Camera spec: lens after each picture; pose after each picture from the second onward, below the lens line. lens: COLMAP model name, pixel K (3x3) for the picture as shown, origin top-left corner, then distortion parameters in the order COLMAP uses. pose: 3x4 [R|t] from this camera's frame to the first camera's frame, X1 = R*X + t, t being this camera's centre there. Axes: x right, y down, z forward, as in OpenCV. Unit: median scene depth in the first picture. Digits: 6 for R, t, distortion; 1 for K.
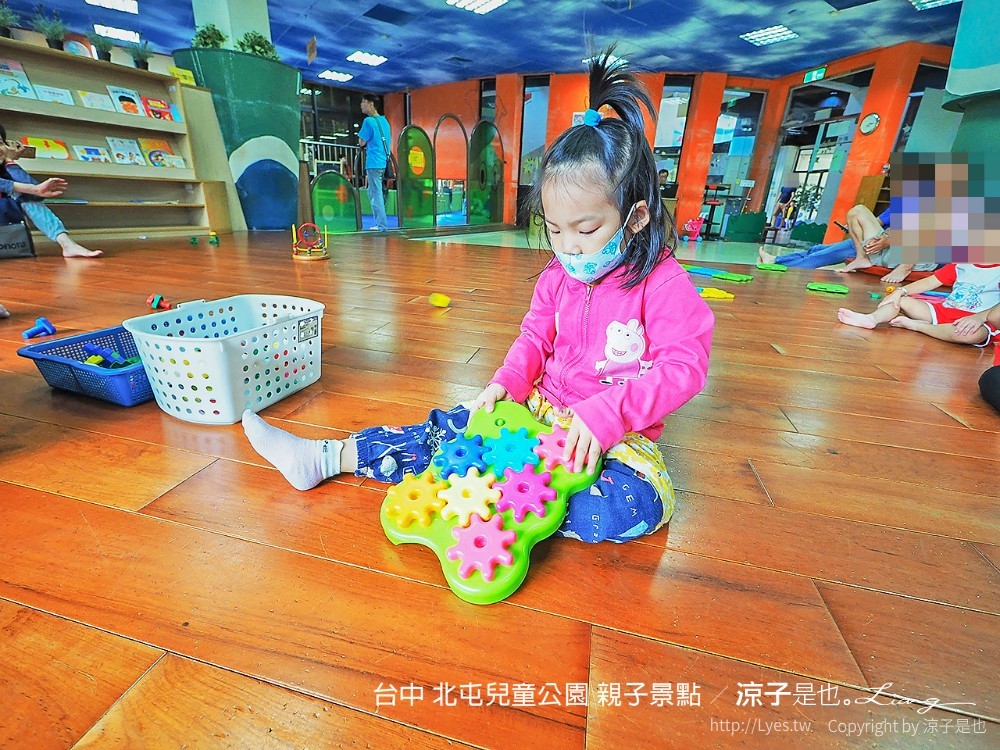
lens RADIAL K [[443.3, 0, 500.0], [0, 443.3, 375.0], [0, 0, 1]] dist [-0.003089, -0.000821]
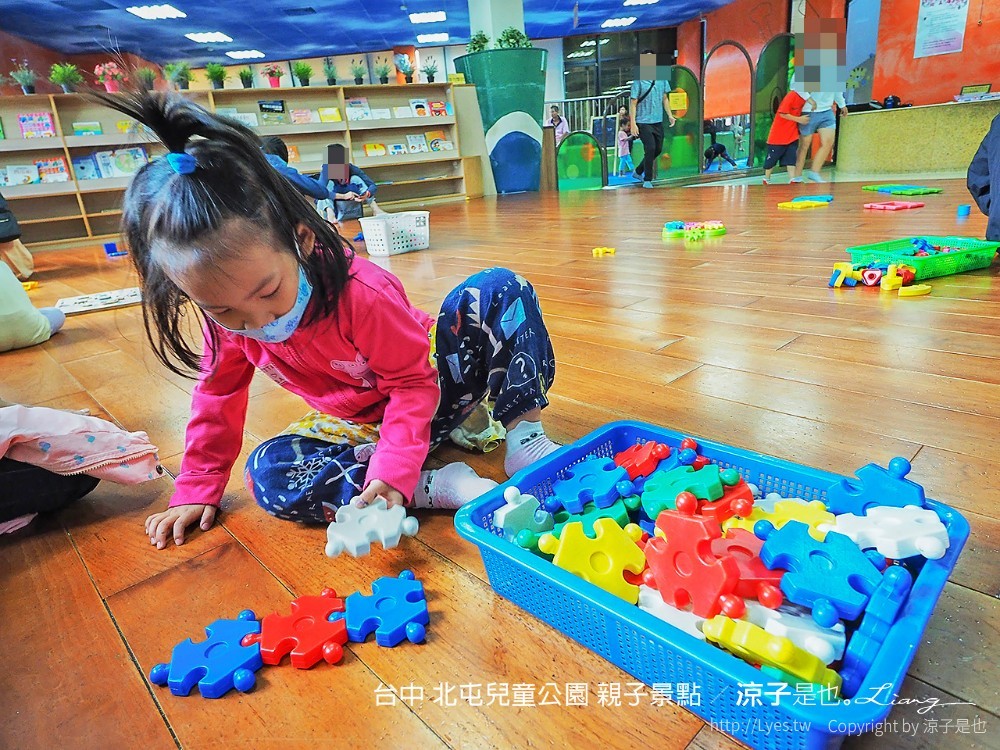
lens RADIAL K [[616.3, 0, 500.0], [0, 616.3, 375.0], [0, 0, 1]] dist [-0.002390, -0.001024]
pose [[0.830376, 0.067341, -0.553119, 0.419232], [-0.082718, 0.996569, -0.002851, 0.173046], [0.551029, 0.048120, 0.833097, -0.371258]]
